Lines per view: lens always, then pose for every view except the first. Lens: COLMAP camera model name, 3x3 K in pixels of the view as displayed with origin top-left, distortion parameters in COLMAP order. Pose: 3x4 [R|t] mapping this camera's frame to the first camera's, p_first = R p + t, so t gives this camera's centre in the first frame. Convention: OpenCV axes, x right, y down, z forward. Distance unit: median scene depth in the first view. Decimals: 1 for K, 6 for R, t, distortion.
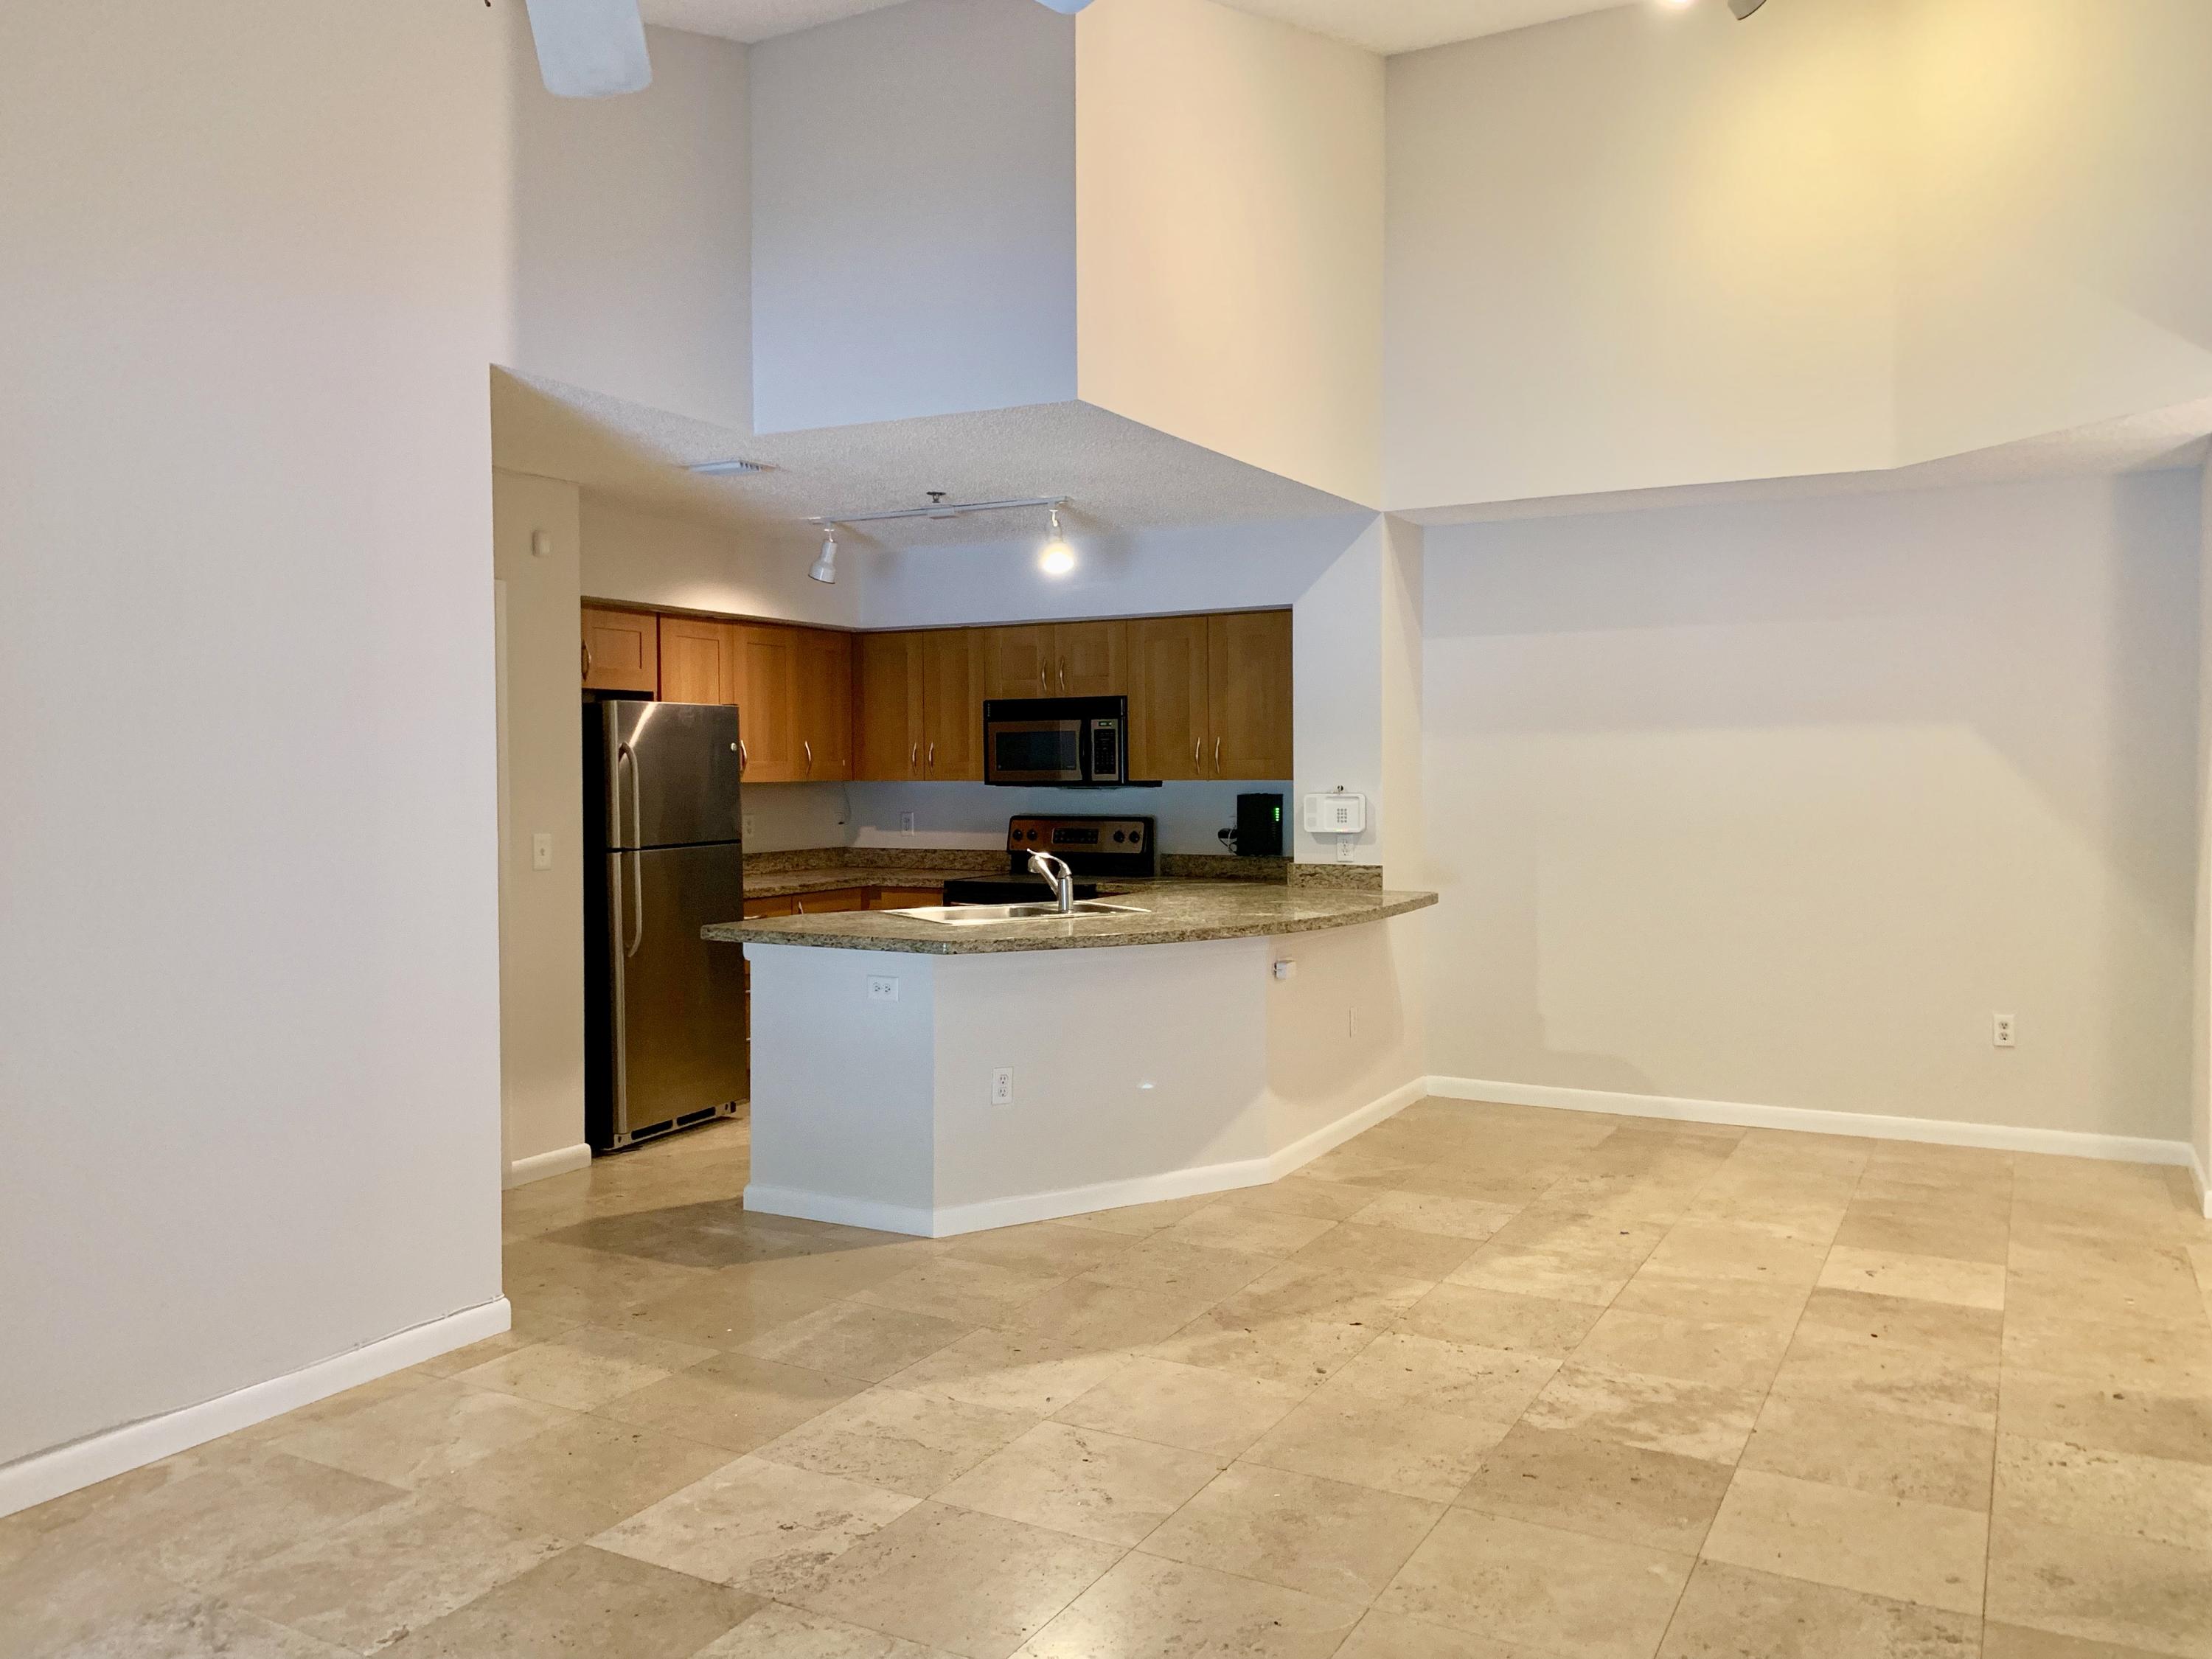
lens RADIAL K [[1706.0, 0, 1096.9], [0, 1706.0, 831.3], [0, 0, 1]] dist [0.031086, -0.022626]
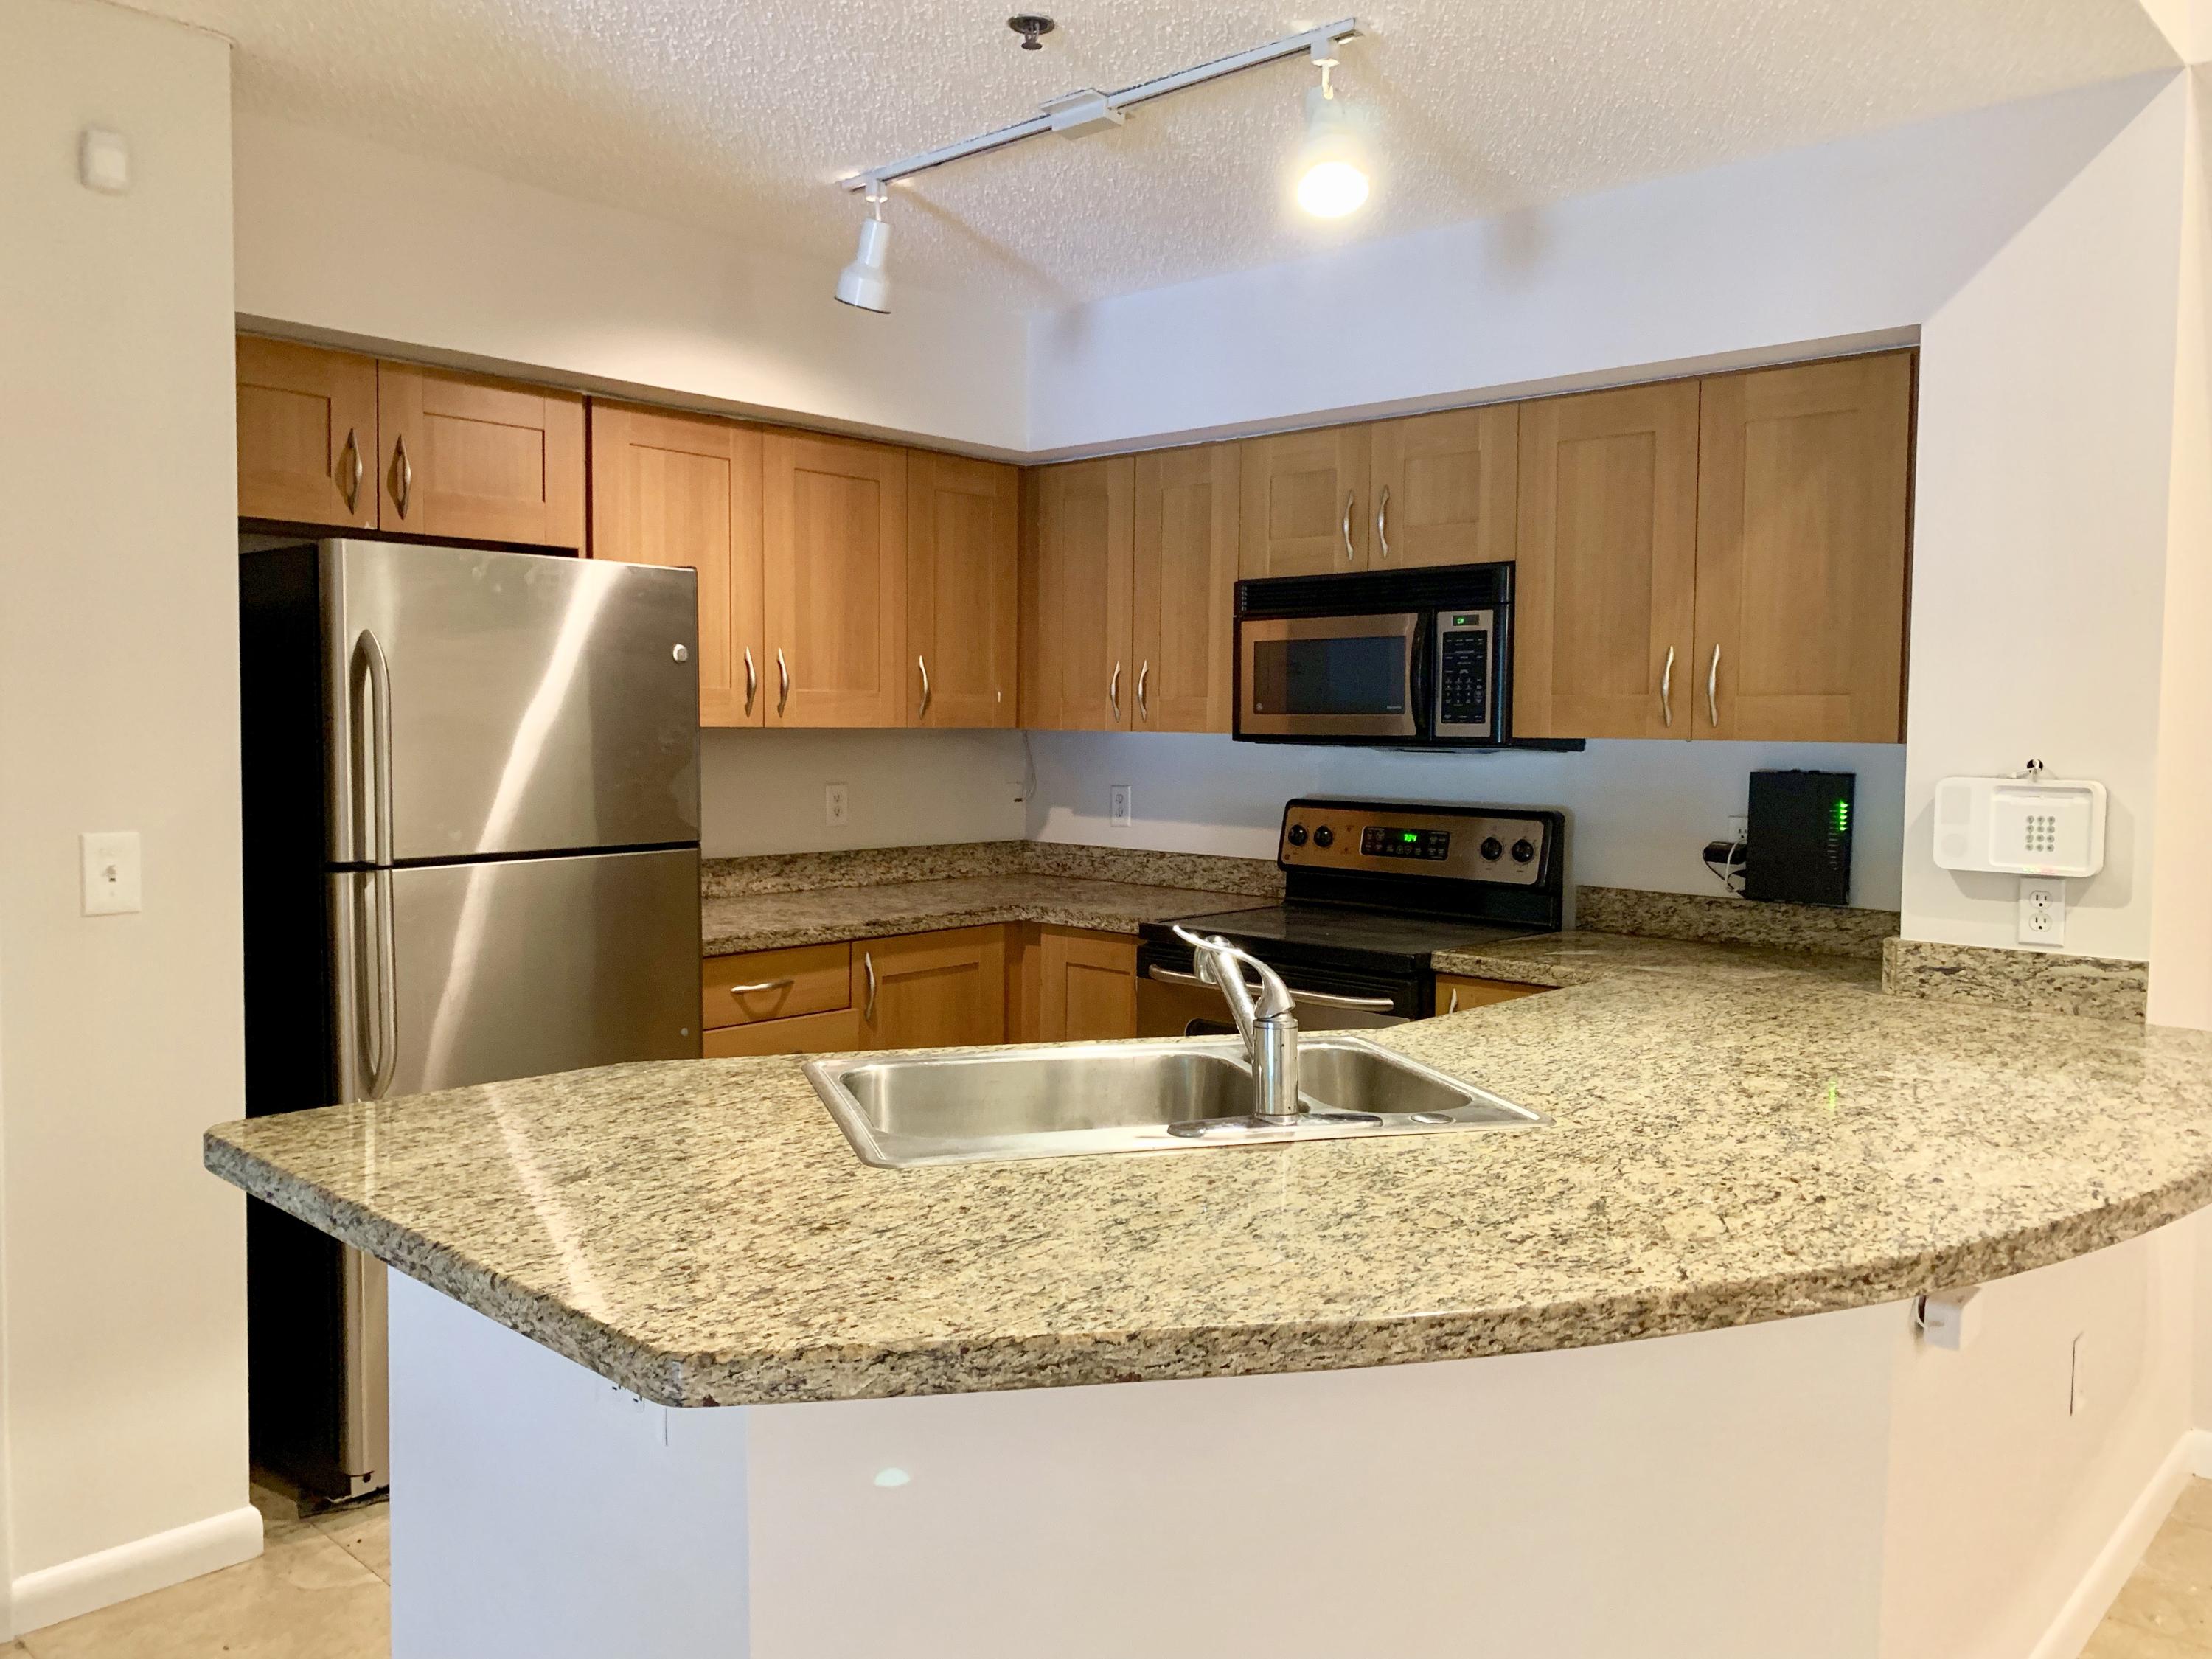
lens RADIAL K [[1706.0, 0, 1094.4], [0, 1706.0, 815.4], [0, 0, 1]] dist [0.031086, -0.022626]
pose [[0.970580, 0.031060, -0.238767, 0.020254], [-0.026560, 0.999404, 0.022044, -0.015418], [0.239309, -0.015054, 0.970827, 0.507707]]
